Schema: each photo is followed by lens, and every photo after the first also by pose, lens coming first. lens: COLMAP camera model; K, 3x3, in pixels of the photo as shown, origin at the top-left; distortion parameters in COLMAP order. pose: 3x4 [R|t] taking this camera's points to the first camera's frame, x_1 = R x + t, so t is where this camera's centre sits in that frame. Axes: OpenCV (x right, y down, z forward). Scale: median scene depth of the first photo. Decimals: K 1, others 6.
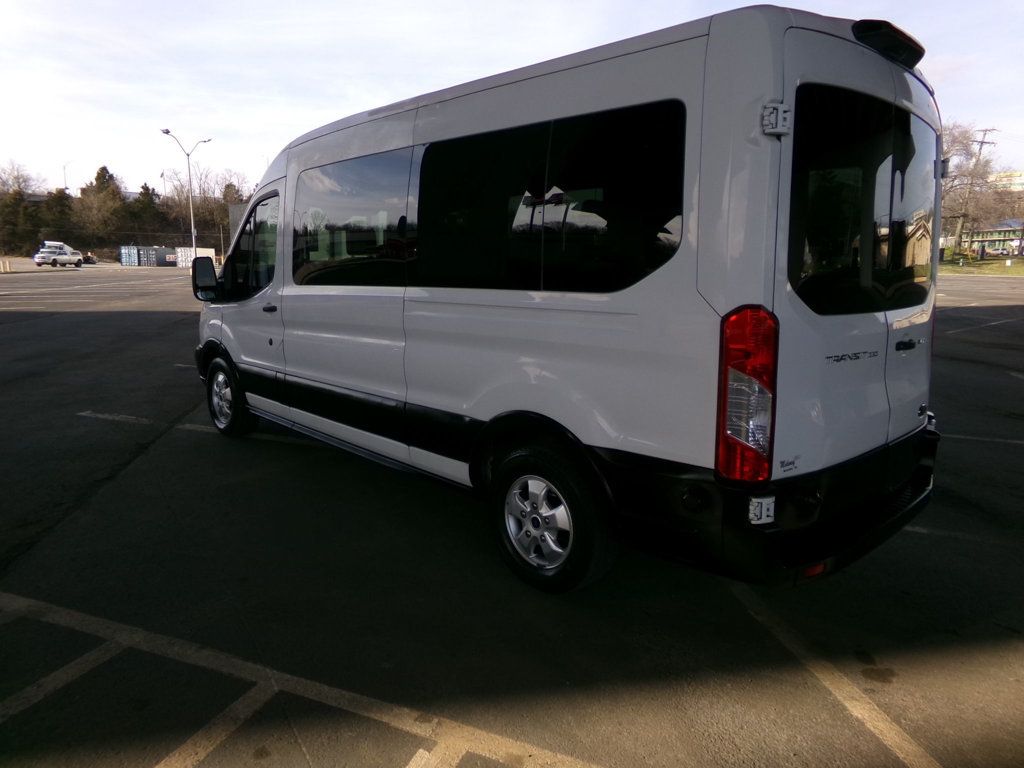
lens RADIAL K [[702.9, 0, 512.0], [0, 702.9, 384.0], [0, 0, 1]] dist [0.008812, 0.002597]
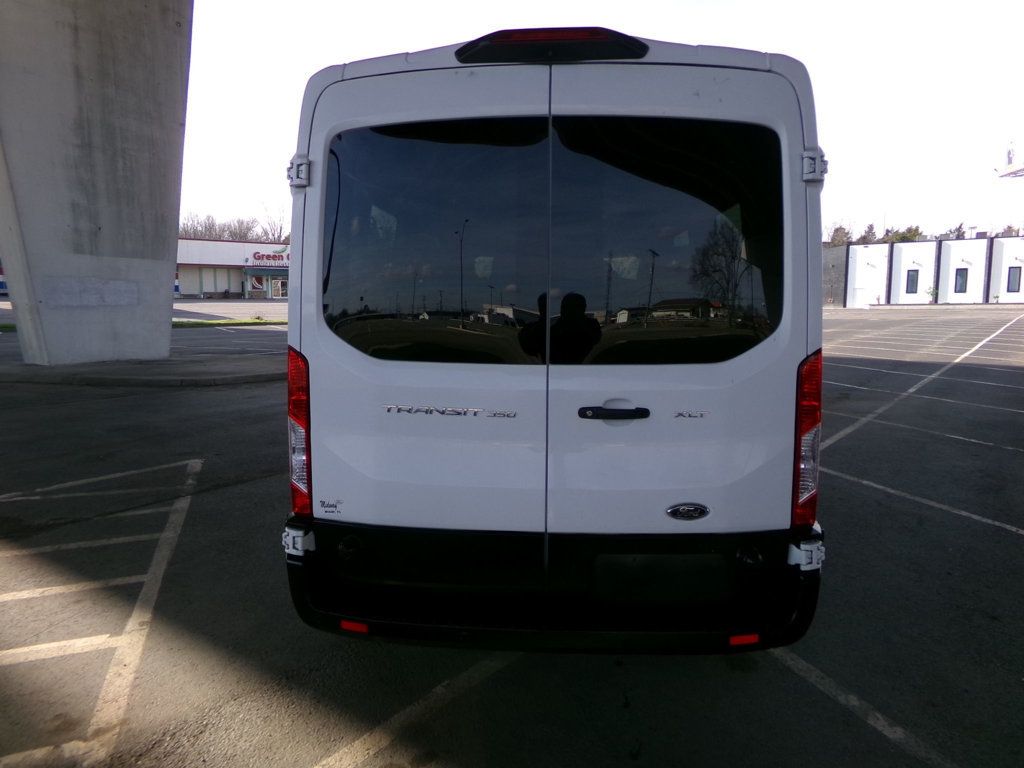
lens RADIAL K [[702.9, 0, 512.0], [0, 702.9, 384.0], [0, 0, 1]] dist [0.008812, 0.002597]
pose [[0.673646, 0.083062, -0.734372, 1.258327], [-0.127325, 0.991850, -0.004612, -0.084819], [0.728004, 0.096611, 0.678732, 0.480299]]
